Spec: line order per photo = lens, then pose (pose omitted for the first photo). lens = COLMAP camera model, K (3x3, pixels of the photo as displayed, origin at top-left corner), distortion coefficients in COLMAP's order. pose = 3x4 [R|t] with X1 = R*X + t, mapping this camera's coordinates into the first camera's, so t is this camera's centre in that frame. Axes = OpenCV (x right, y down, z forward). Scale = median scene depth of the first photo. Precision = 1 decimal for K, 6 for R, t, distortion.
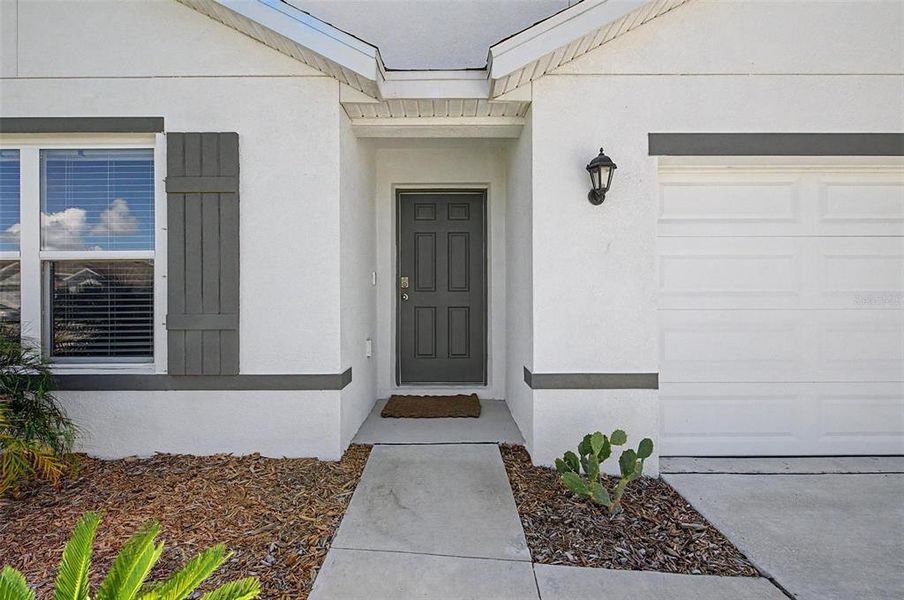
lens RADIAL K [[417.9, 0, 451.1], [0, 417.9, 302.4], [0, 0, 1]] dist [0.000060, -0.000166]
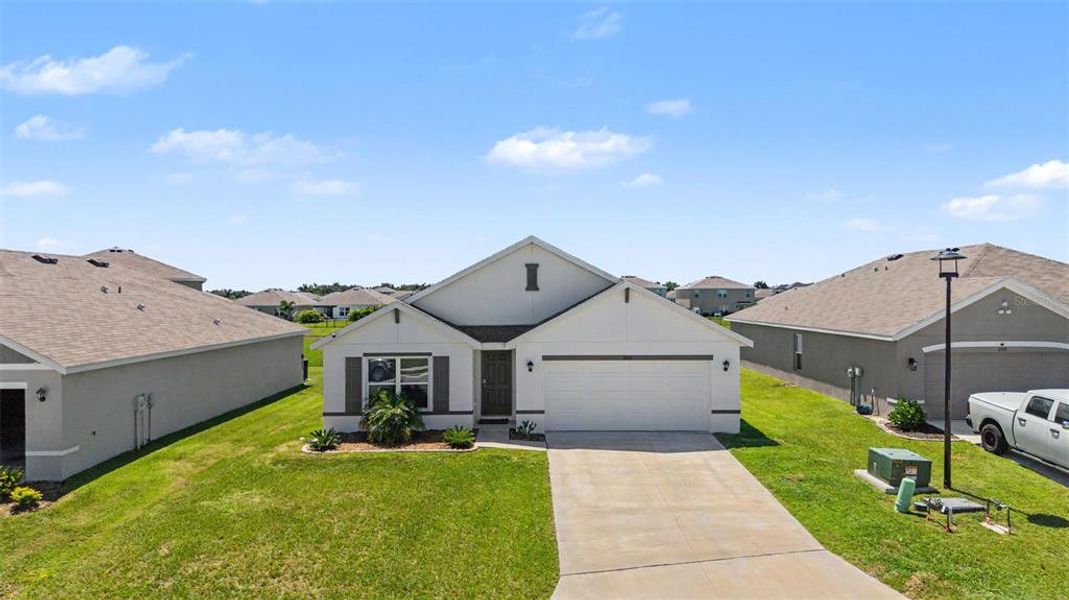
lens RADIAL K [[669.0, 0, 534.5], [0, 669.0, 300.0], [0, 0, 1]] dist [0.001126, -0.001079]
pose [[0.999807, -0.003563, 0.019344, 0.253140], [0.003918, 0.999824, -0.018347, -0.853188], [-0.019276, 0.018419, 0.999645, -6.005476]]
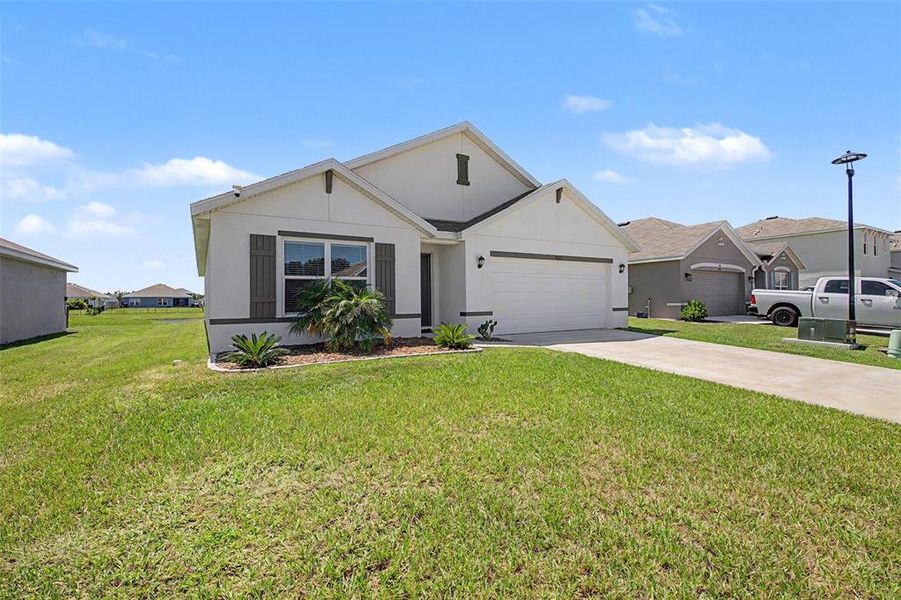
lens RADIAL K [[396.2, 0, 450.5], [0, 396.2, 300.0], [0, 0, 1]] dist [-0.001263, -0.000476]
pose [[0.854834, -0.009306, 0.518819, -1.798914], [0.017531, 0.999786, -0.010953, 0.100798], [-0.518606, 0.018458, 0.854814, -2.012949]]
